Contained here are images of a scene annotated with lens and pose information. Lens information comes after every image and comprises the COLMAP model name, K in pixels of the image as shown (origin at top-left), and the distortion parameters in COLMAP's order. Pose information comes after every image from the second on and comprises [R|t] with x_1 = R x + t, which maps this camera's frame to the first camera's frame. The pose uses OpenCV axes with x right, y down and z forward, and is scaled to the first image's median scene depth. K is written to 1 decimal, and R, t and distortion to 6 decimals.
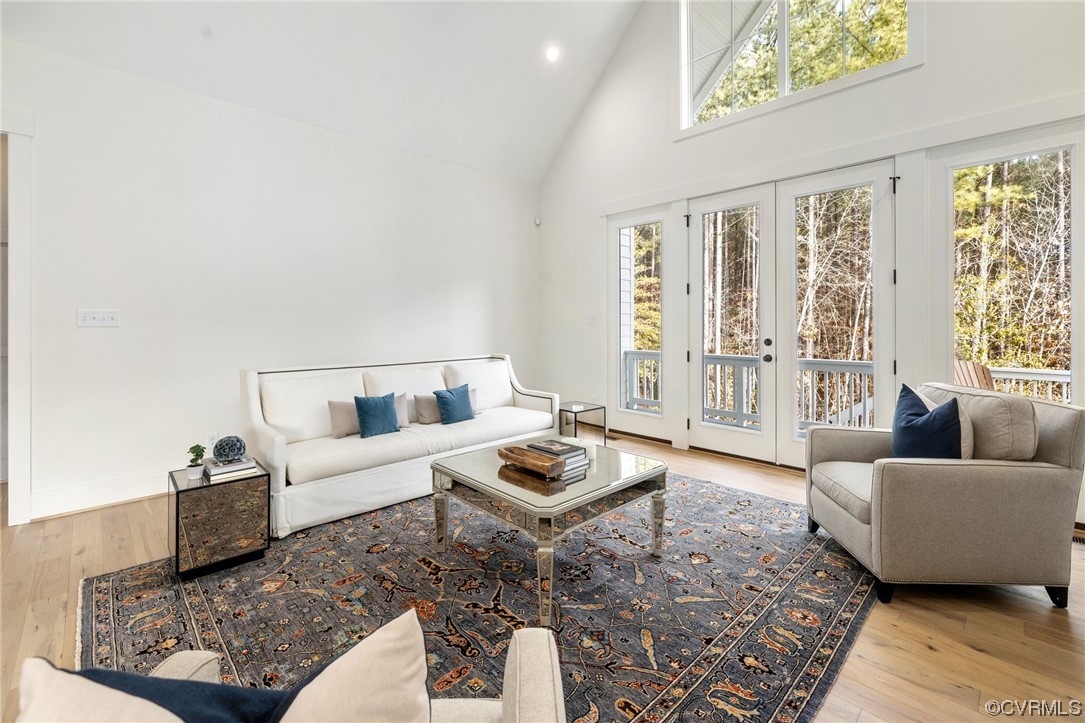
lens RADIAL K [[468.1, 0, 544.1], [0, 468.1, 319.4], [0, 0, 1]] dist [-0.000063, 0.000184]
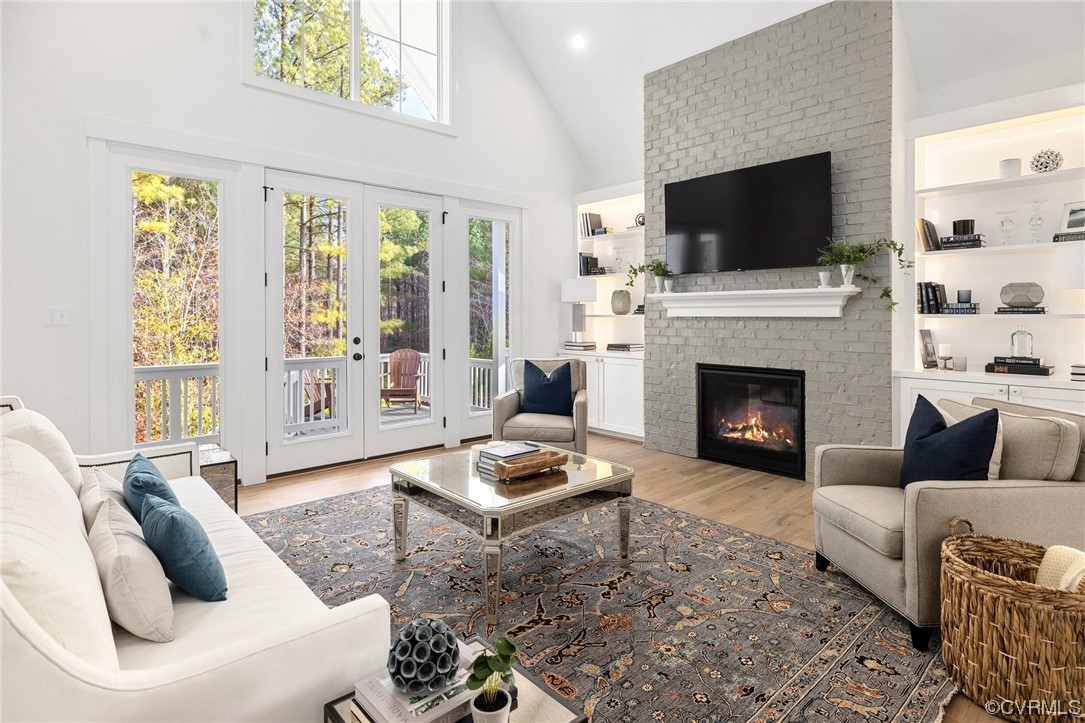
lens RADIAL K [[566.7, 0, 542.2], [0, 566.7, 318.9], [0, 0, 1]] dist [-0.002695, -0.000227]
pose [[0.031545, -0.001413, 0.999501, -1.152421], [-0.003910, 0.999991, 0.001537, -0.001447], [-0.999495, -0.003956, 0.031539, 0.903201]]
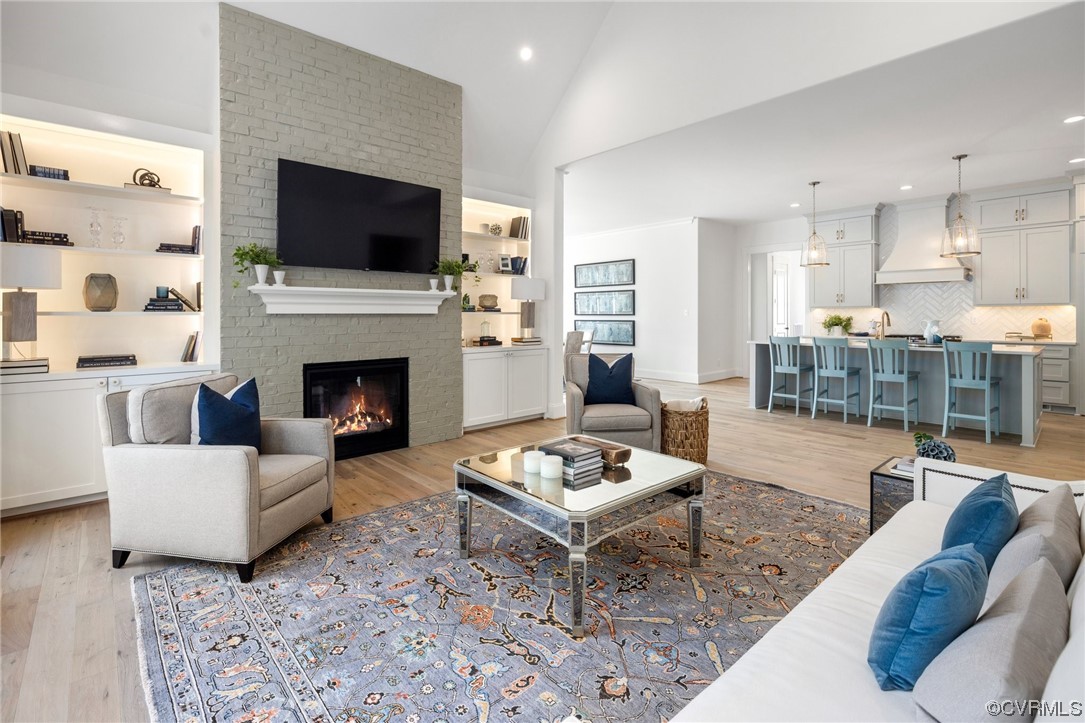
lens RADIAL K [[494.9, 0, 539.6], [0, 494.9, 315.5], [0, 0, 1]] dist [-0.008499, 0.000918]
pose [[-0.999007, 0.007605, 0.043908, 0.038939], [0.007452, 0.999966, -0.003648, 0.009402], [-0.043934, -0.003317, -0.999029, 2.002468]]
